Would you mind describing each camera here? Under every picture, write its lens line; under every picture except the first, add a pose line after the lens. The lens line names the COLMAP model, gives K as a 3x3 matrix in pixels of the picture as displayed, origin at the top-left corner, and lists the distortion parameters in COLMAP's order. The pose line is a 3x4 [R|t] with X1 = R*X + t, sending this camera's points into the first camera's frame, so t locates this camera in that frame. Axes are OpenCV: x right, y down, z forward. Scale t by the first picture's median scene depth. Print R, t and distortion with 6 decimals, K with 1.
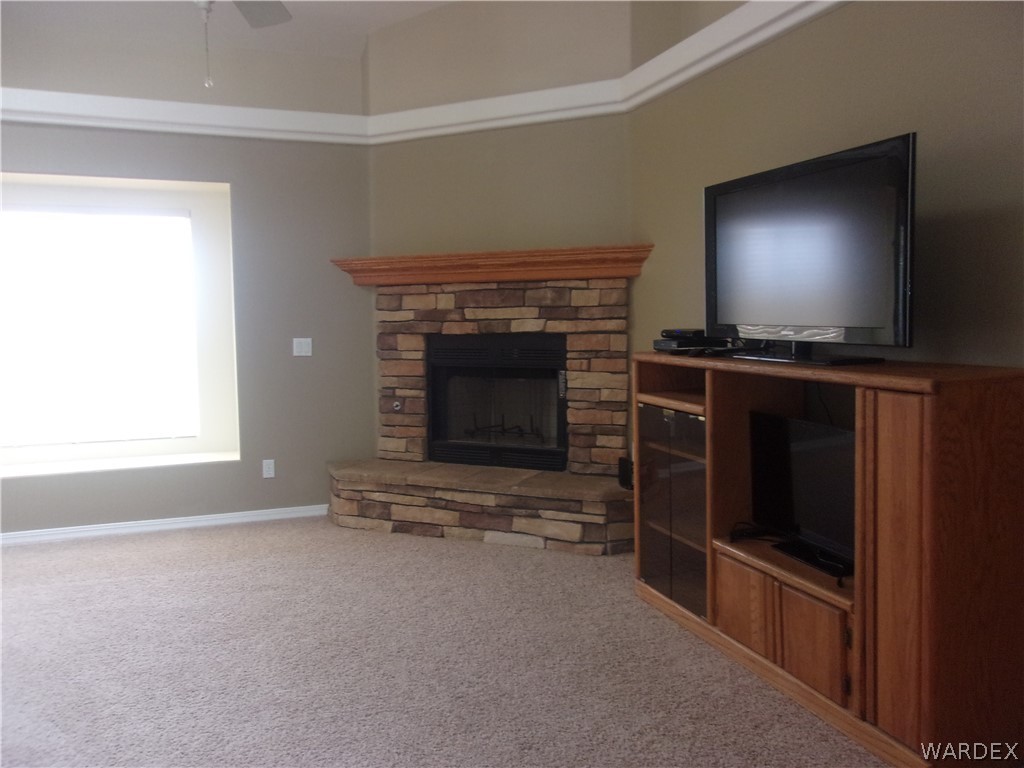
lens RADIAL K [[810.2, 0, 516.2], [0, 810.2, 380.7], [0, 0, 1]] dist [-0.018021, 0.052643]
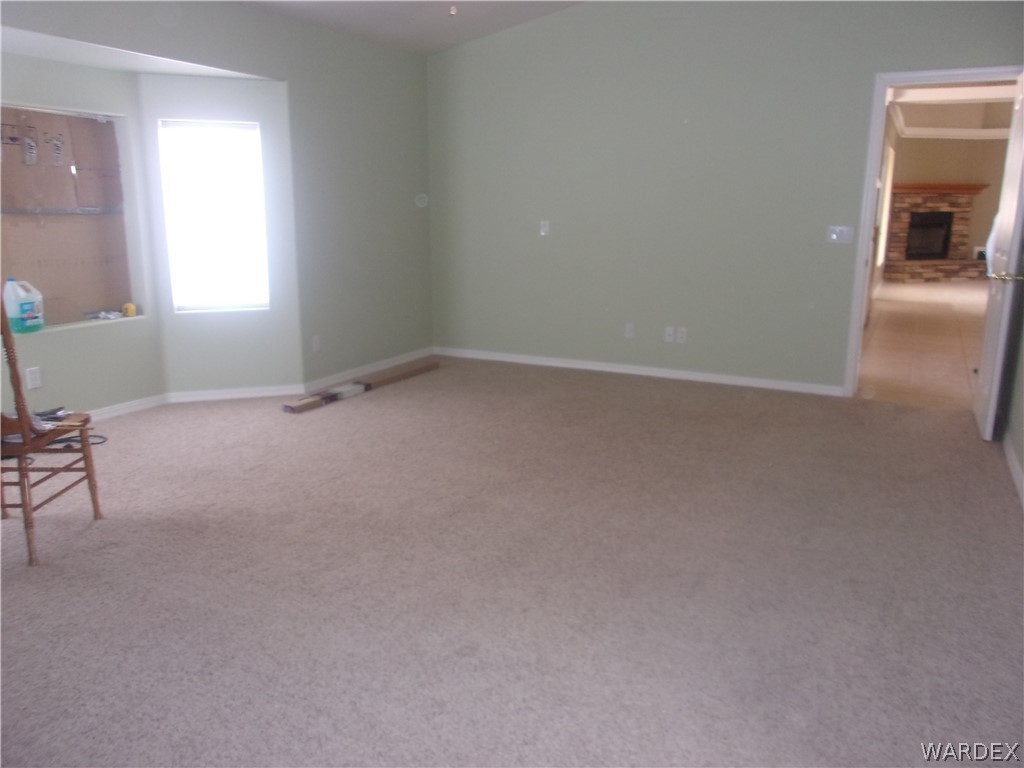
lens RADIAL K [[810.2, 0, 509.8], [0, 810.2, 388.1], [0, 0, 1]] dist [-0.018021, 0.052643]
pose [[0.724451, -0.138162, 0.675339, -3.287911], [0.038286, 0.986260, 0.160700, 0.040003], [-0.688262, -0.090563, 0.719787, -0.089869]]
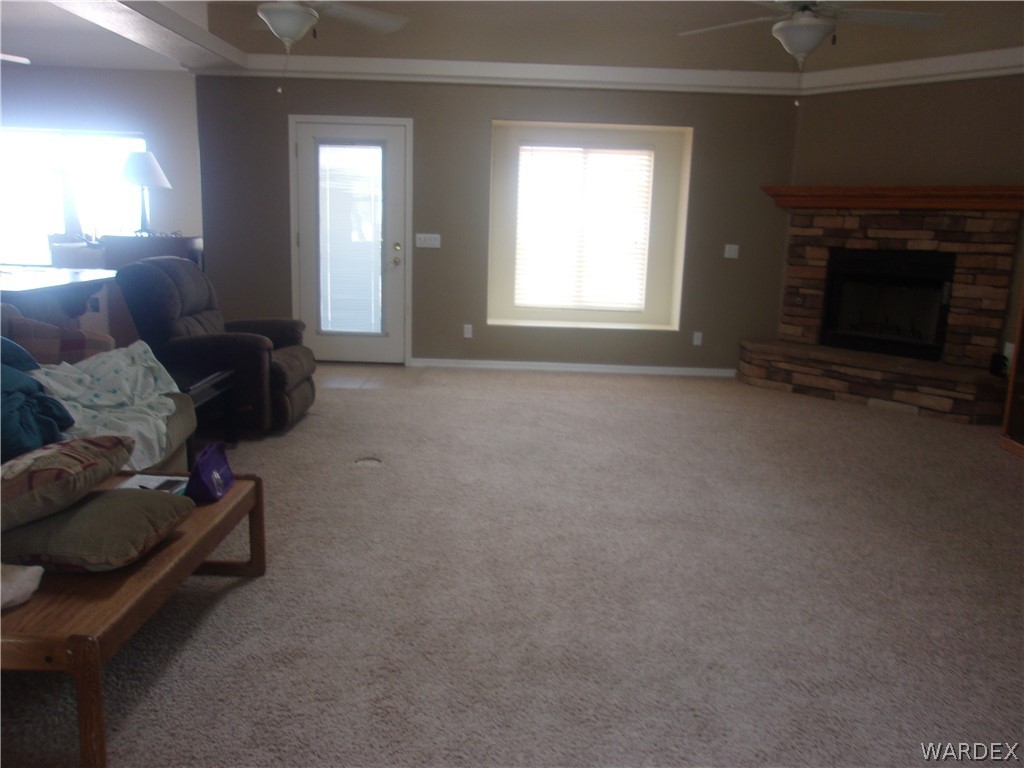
lens RADIAL K [[810.2, 0, 512.9], [0, 810.2, 381.0], [0, 0, 1]] dist [-0.018021, 0.052643]
pose [[0.934251, 0.113666, -0.338015, -0.136900], [-0.073960, 0.988993, 0.128153, 0.028490], [0.348861, -0.094727, 0.932375, -0.446182]]
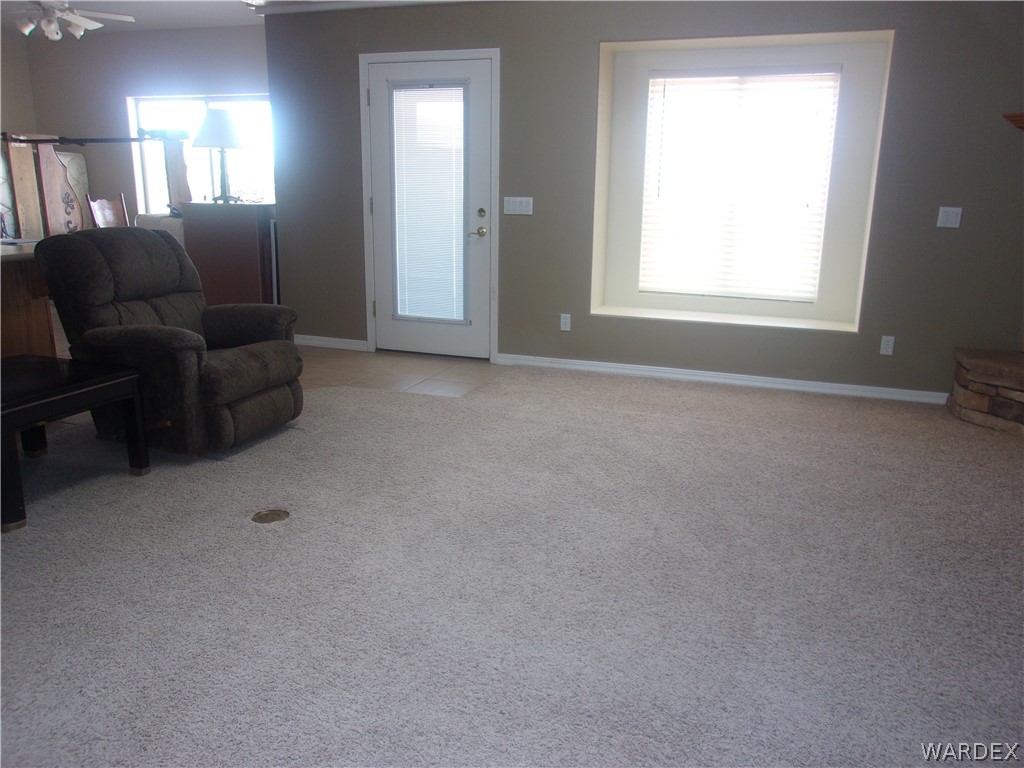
lens RADIAL K [[810.2, 0, 509.6], [0, 810.2, 379.7], [0, 0, 1]] dist [-0.018021, 0.052643]
pose [[0.766043, 0.177719, -0.617733, -0.056191], [-0.075529, 0.979249, 0.188063, 0.002880], [0.638336, -0.097407, 0.763570, -0.015196]]
